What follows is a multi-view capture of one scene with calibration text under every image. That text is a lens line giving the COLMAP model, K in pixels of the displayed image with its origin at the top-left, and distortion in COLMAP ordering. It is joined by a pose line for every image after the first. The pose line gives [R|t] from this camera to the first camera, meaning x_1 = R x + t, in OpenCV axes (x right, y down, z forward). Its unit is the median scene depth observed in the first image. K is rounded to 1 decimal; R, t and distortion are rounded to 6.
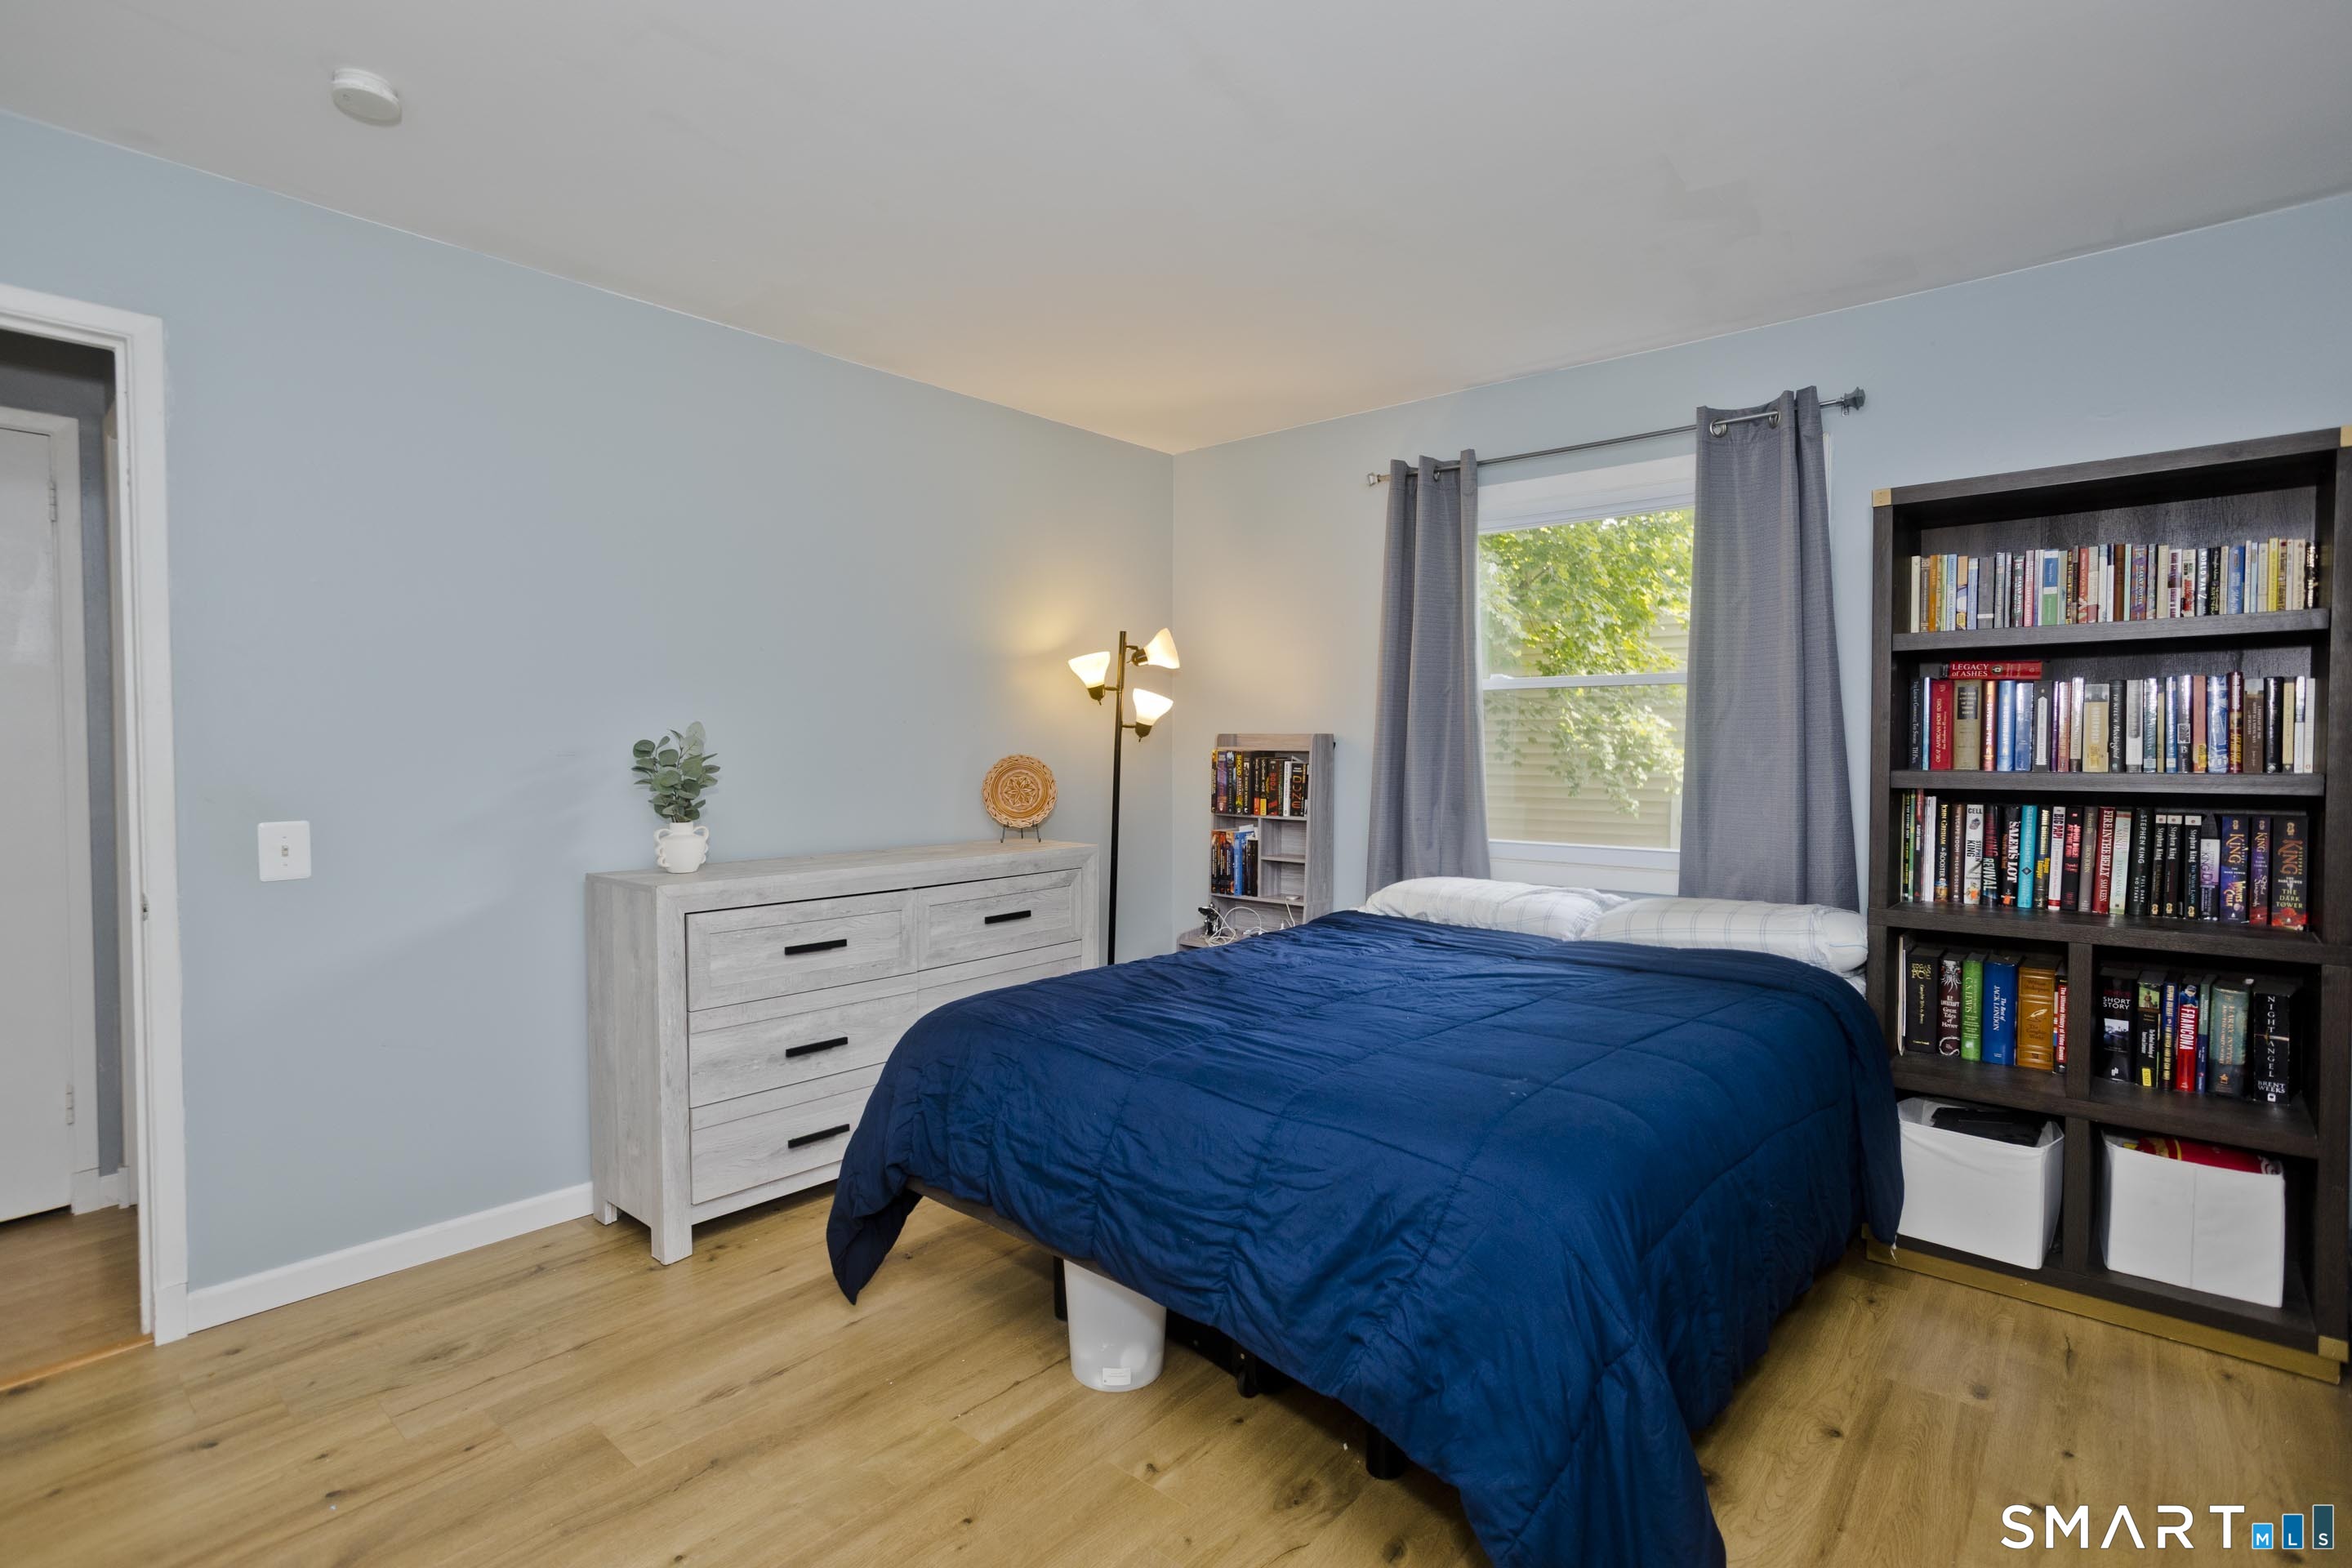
lens RADIAL K [[1125.5, 0, 1176.6], [0, 1125.5, 771.6], [0, 0, 1]] dist [-0.032956, 0.018501]
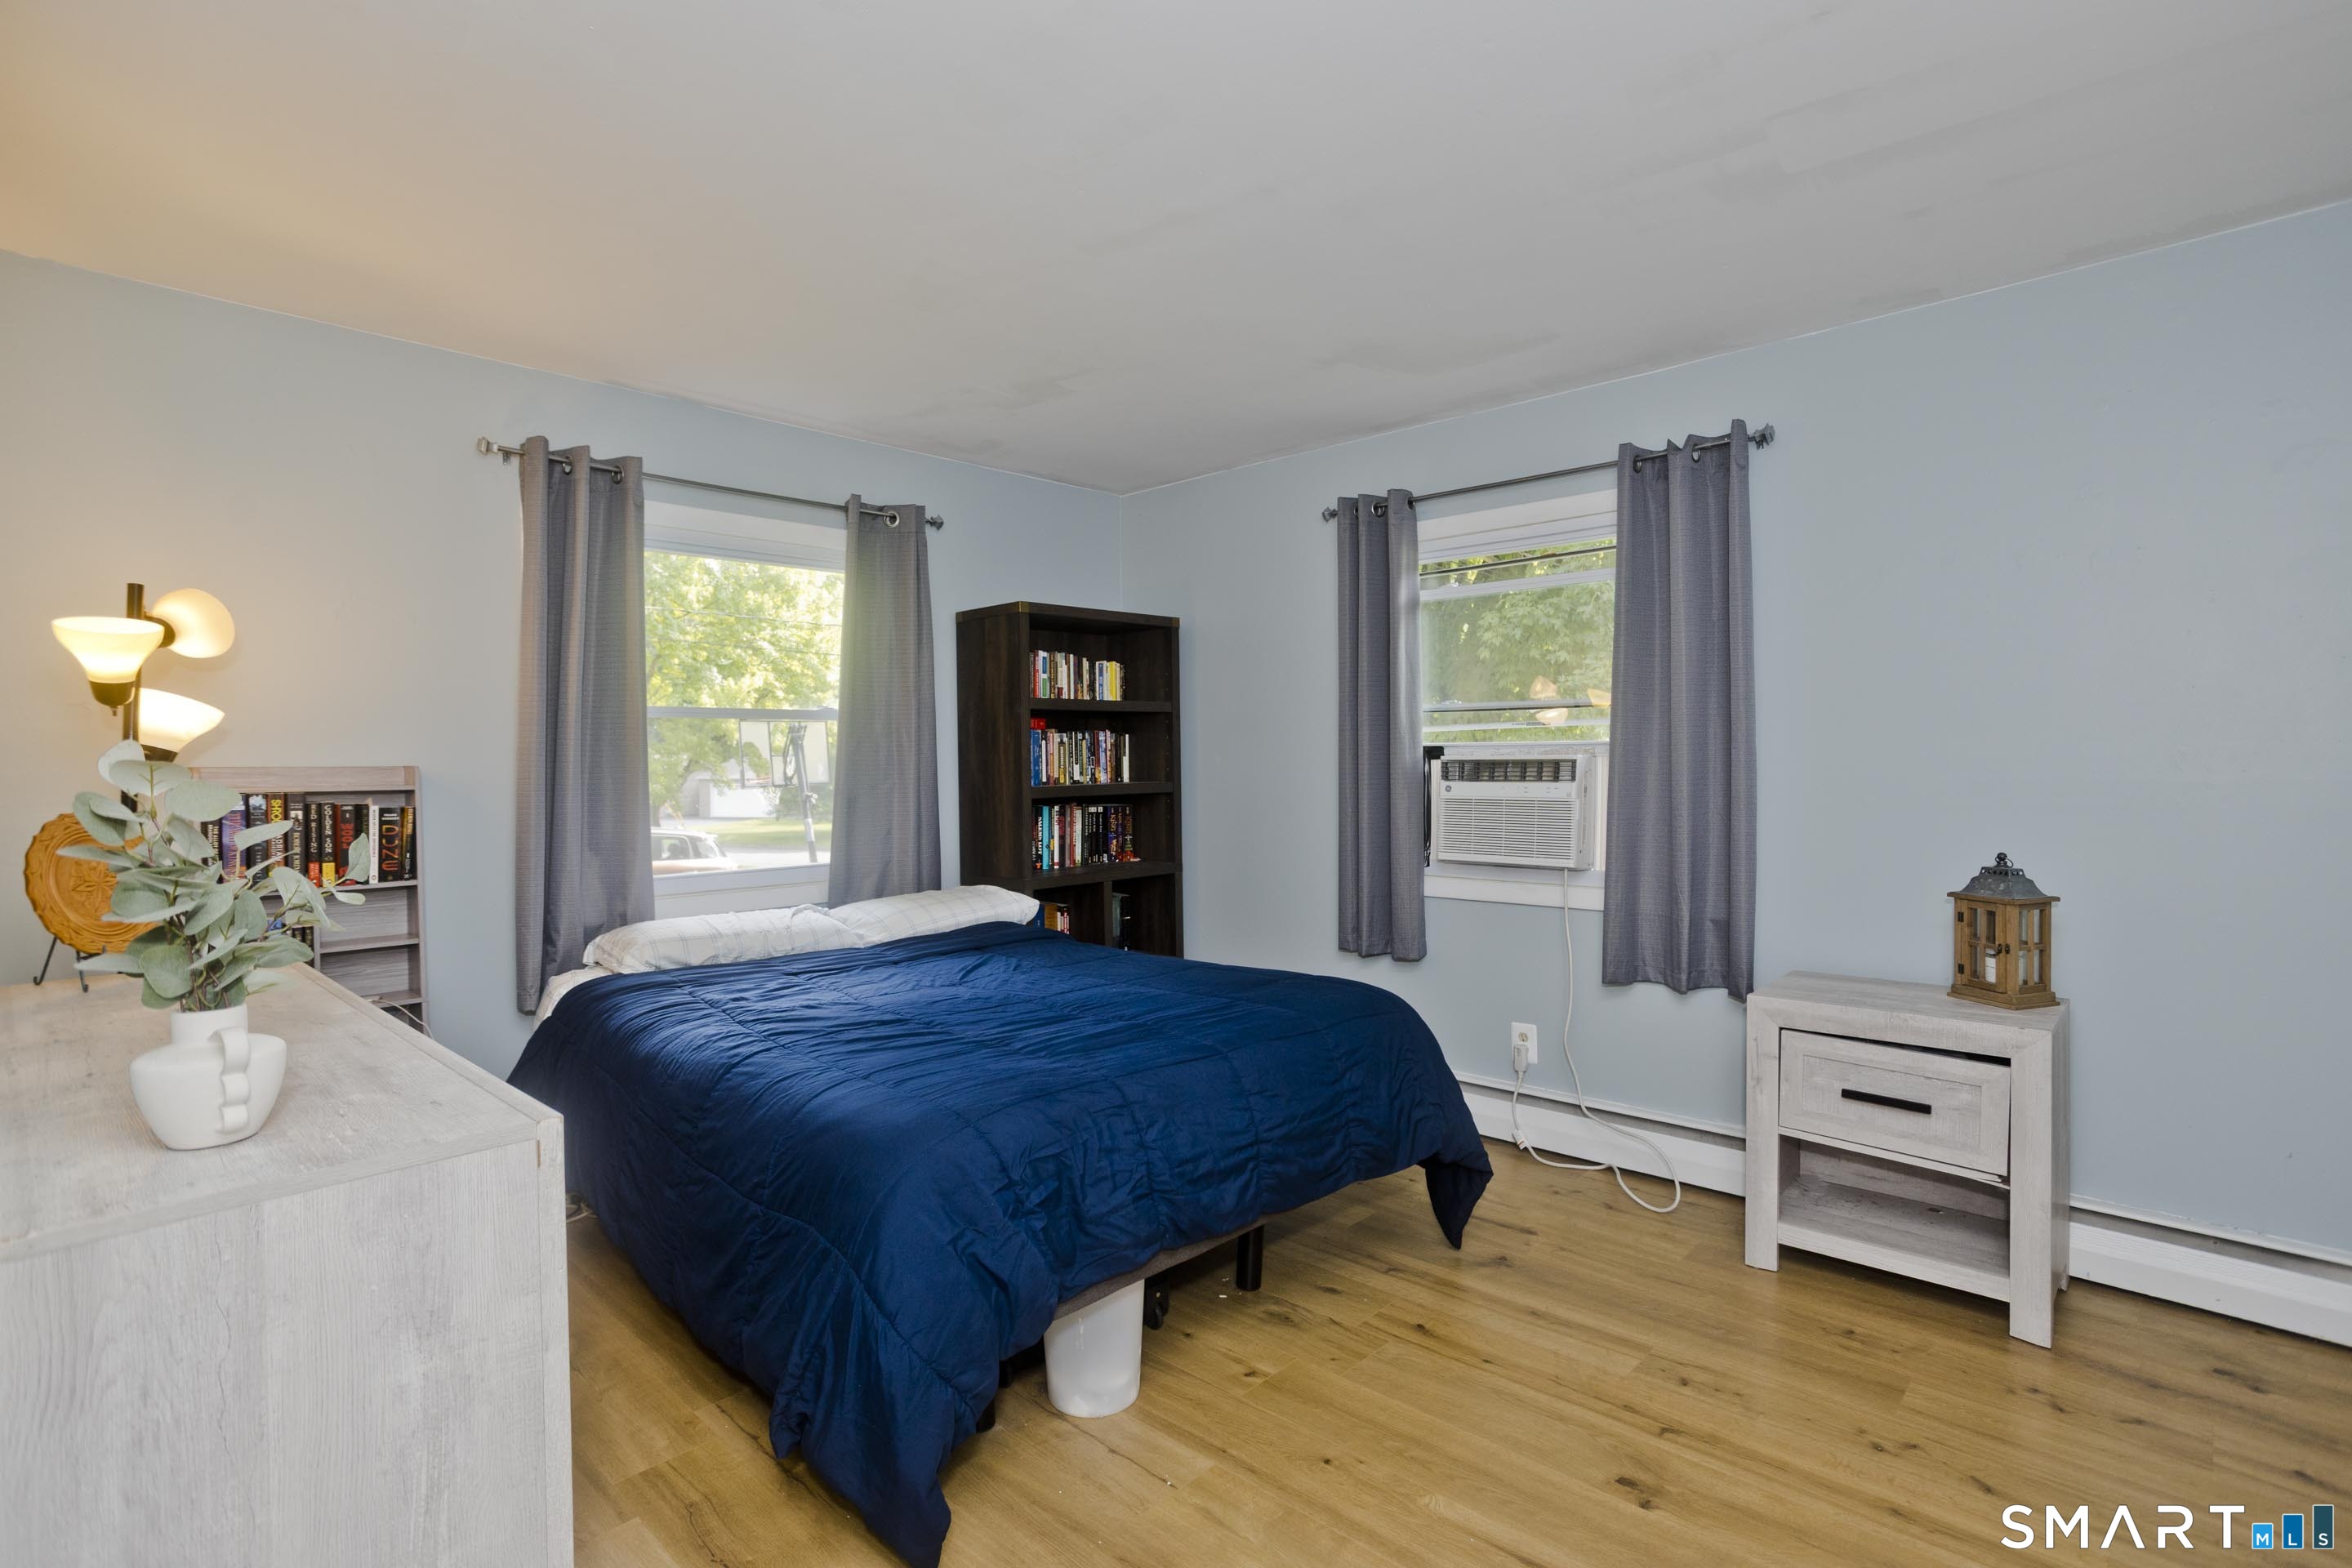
lens RADIAL K [[1125.5, 0, 1178.9], [0, 1125.5, 773.5], [0, 0, 1]] dist [-0.032956, 0.018501]
pose [[0.056914, -0.009435, 0.998334, -0.883643], [0.038800, 0.999221, 0.007231, -0.022354], [-0.997625, 0.038324, 0.057236, 0.714623]]
